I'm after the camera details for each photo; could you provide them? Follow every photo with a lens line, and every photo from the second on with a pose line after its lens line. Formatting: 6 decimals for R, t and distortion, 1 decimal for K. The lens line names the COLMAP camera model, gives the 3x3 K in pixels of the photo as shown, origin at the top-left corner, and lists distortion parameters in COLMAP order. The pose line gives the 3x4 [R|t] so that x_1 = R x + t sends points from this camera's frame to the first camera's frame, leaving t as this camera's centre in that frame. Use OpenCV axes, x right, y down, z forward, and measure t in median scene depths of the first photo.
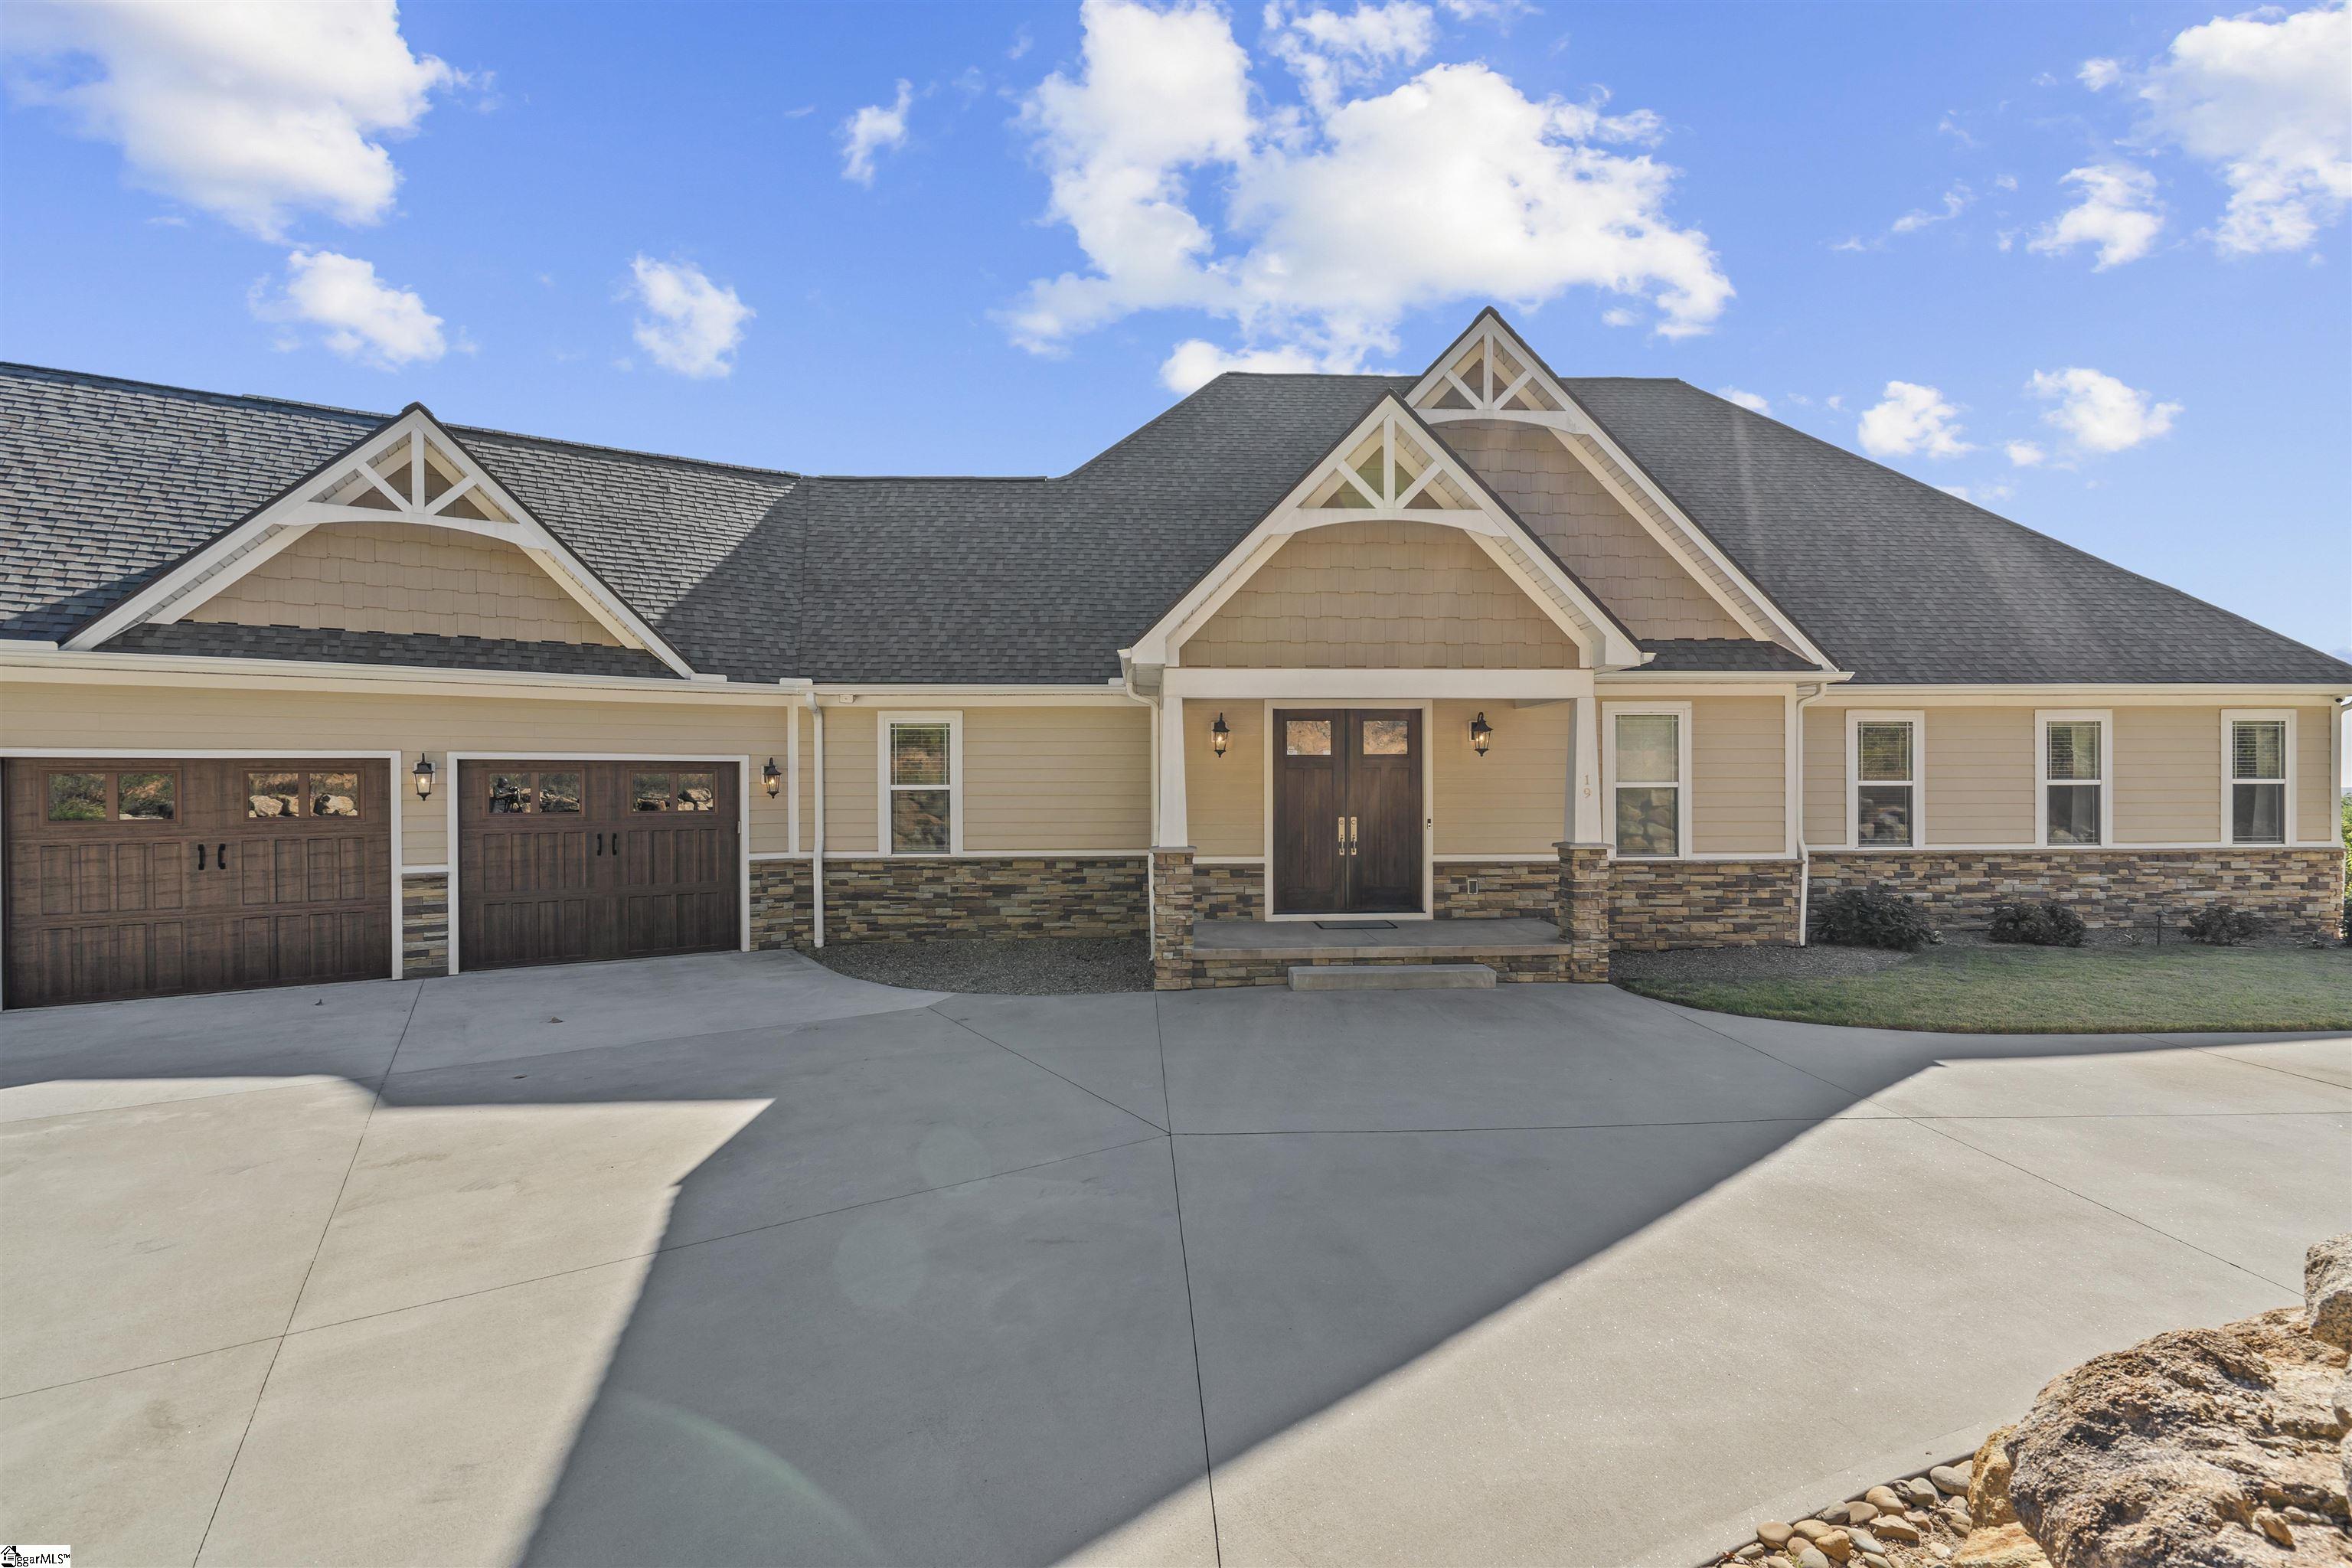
lens RADIAL K [[1063.6, 0, 1186.9], [0, 1063.6, 774.1], [0, 0, 1]] dist [-0.002357, 0.002609]
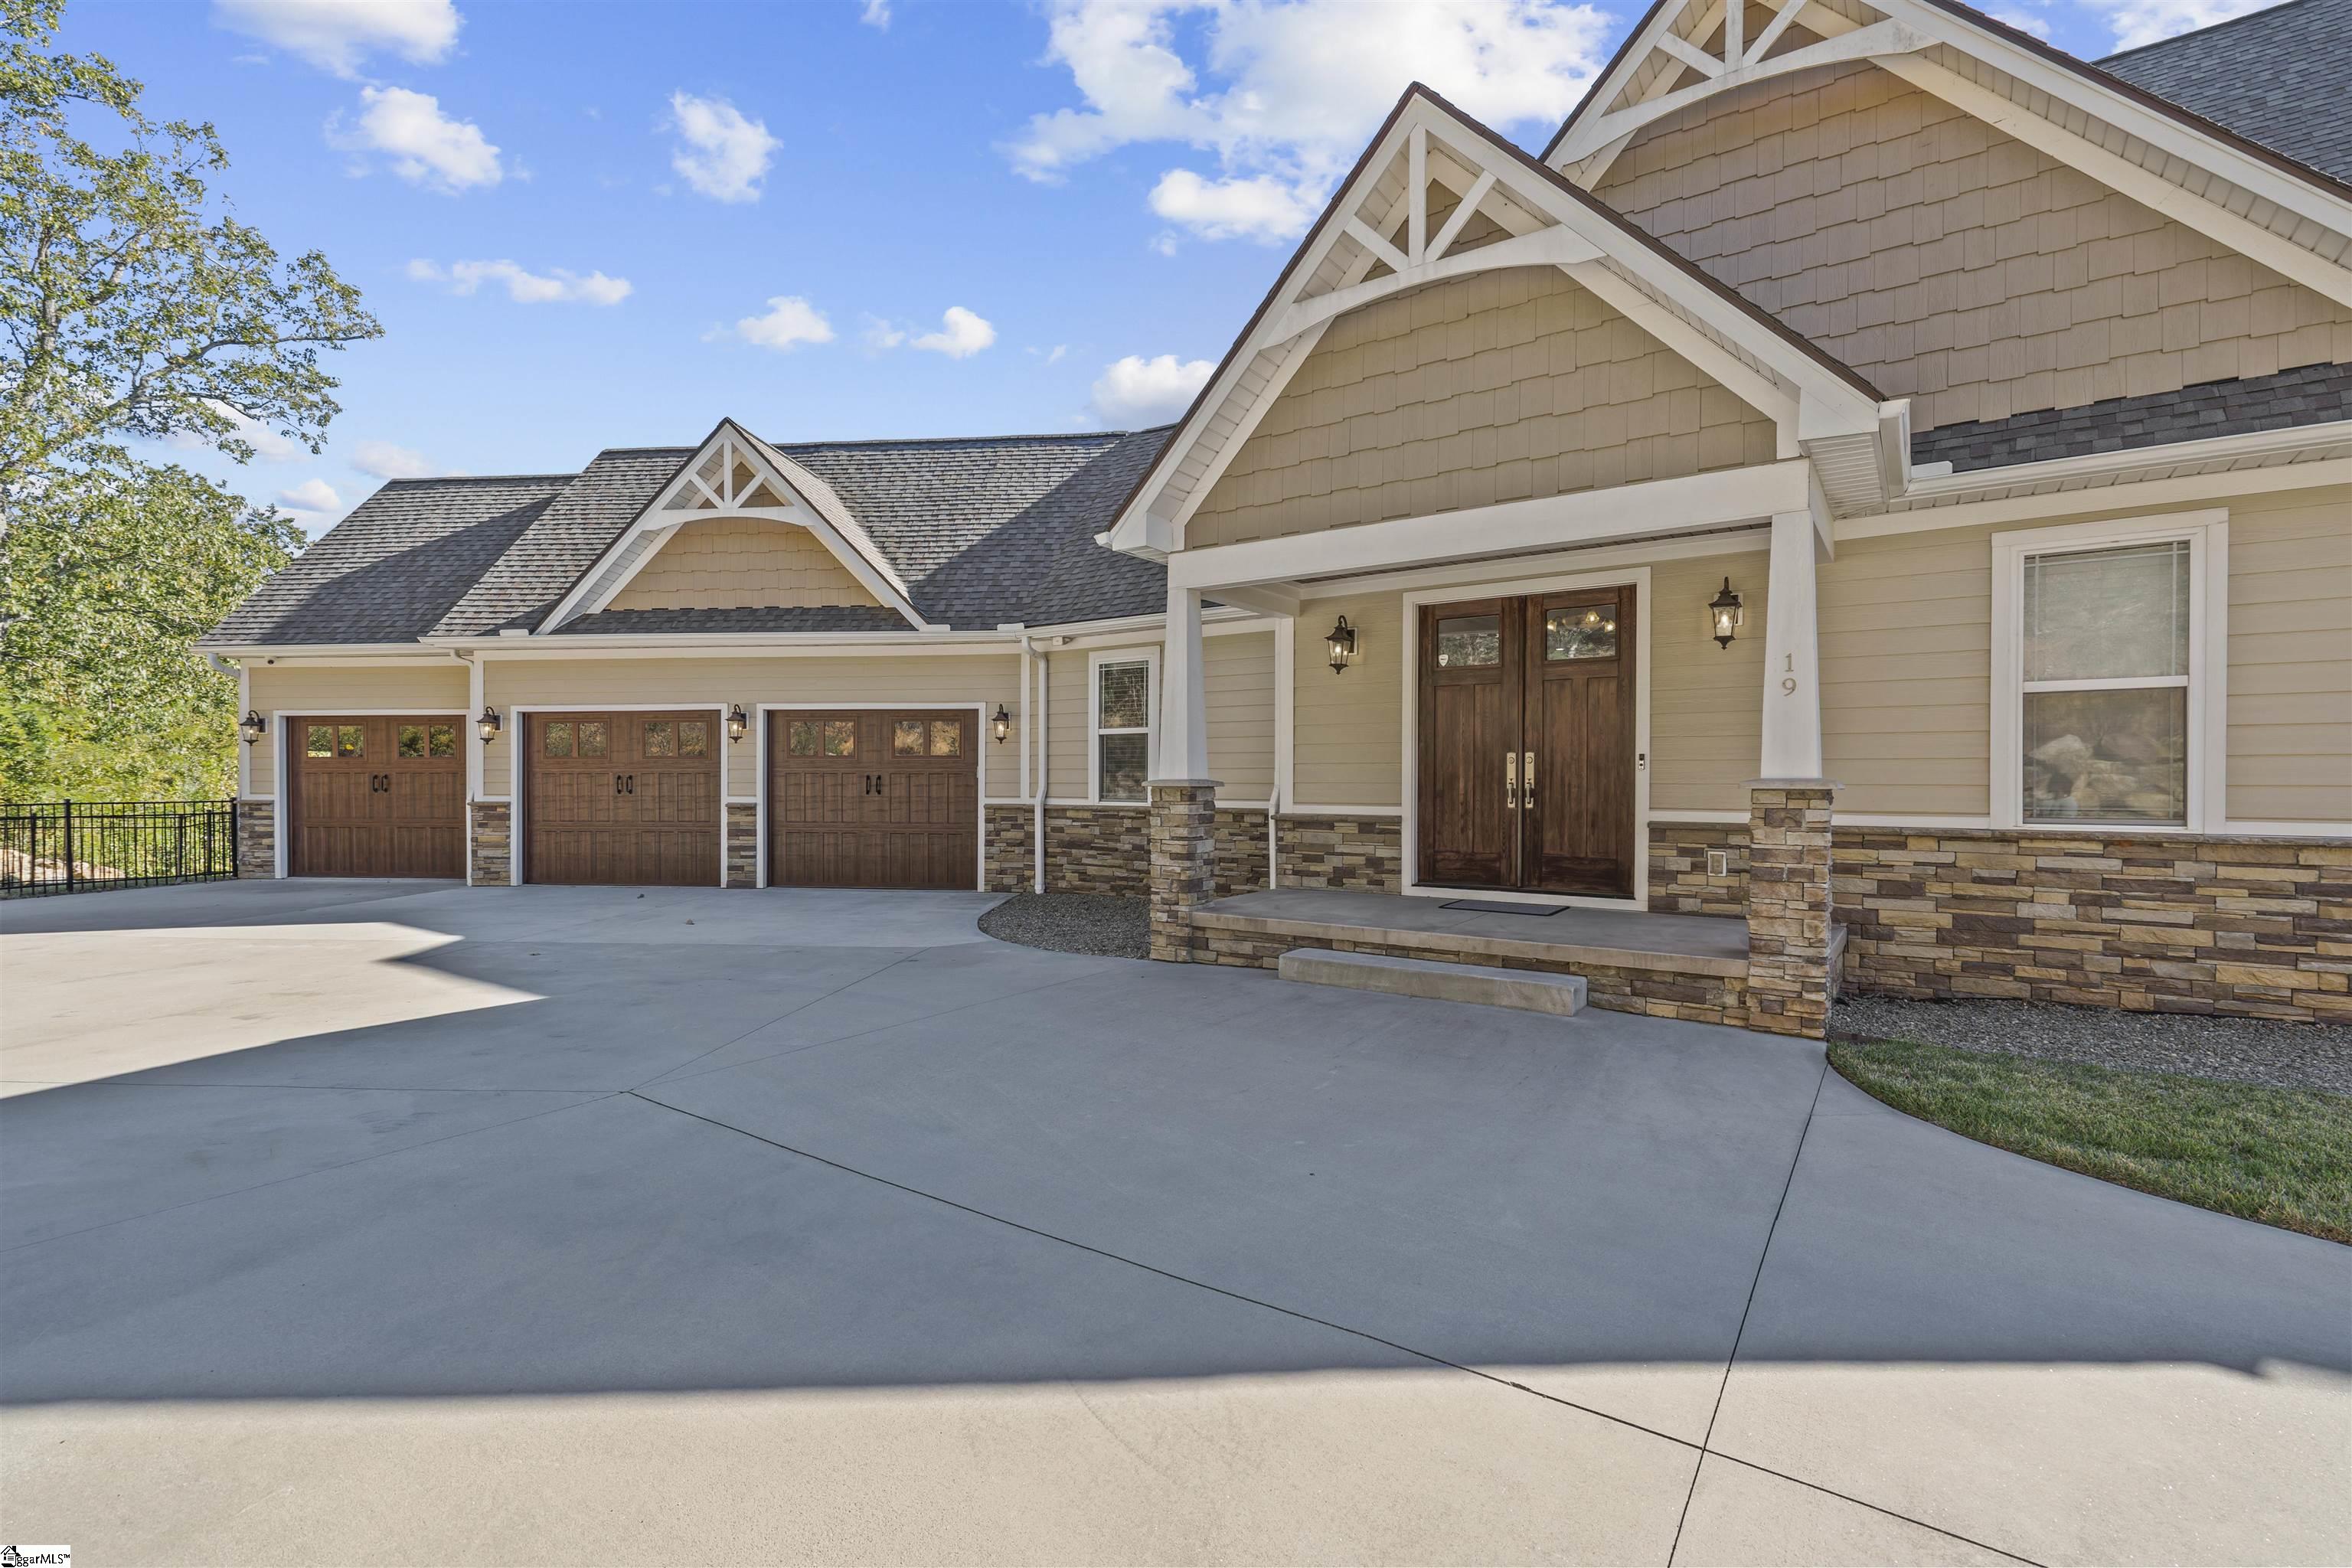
lens RADIAL K [[1063.6, 0, 1174.6], [0, 1063.6, 771.5], [0, 0, 1]] dist [-0.002357, 0.002609]
pose [[0.784969, 0.000414, -0.619535, 0.404931], [0.000324, 0.999999, 0.001078, 0.052396], [0.619535, -0.001046, 0.784968, 0.327124]]
